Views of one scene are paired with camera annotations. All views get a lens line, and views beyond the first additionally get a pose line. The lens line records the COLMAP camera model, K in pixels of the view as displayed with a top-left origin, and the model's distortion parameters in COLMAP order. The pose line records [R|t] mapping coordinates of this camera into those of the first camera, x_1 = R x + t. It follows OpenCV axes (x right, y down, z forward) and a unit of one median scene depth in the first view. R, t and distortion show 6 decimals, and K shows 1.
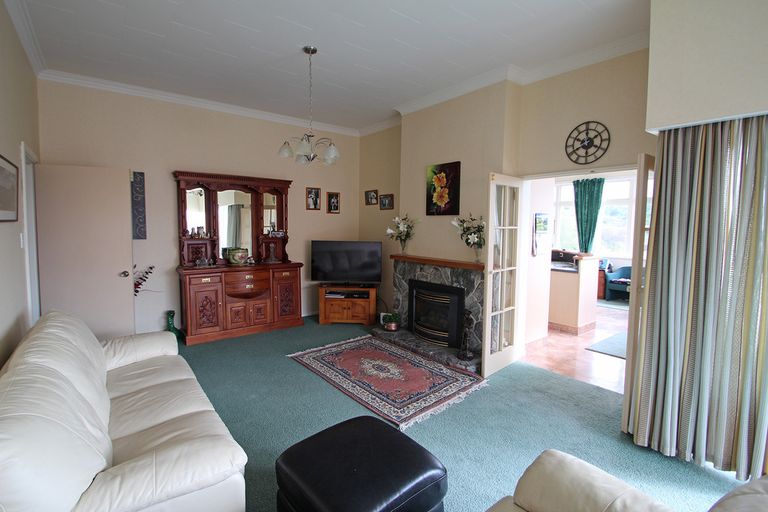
lens RADIAL K [[354.5, 0, 384.0], [0, 354.5, 256.0], [0, 0, 1]] dist [-0.000303, 0.000097]
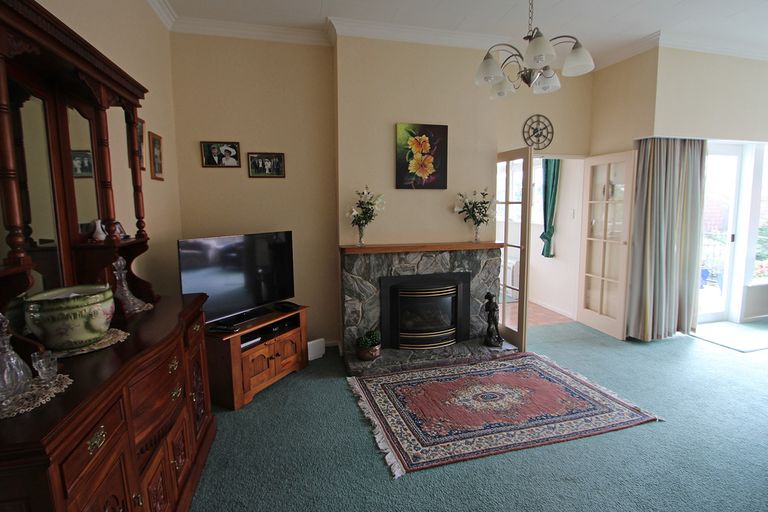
lens RADIAL K [[367.4, 0, 384.9], [0, 367.4, 246.6], [0, 0, 1]] dist [0.001275, -0.000148]
pose [[0.423229, -0.114098, 0.898810, -0.665720], [0.092171, 0.992314, 0.082567, -0.065360], [-0.901322, 0.047899, 0.430493, 0.760252]]
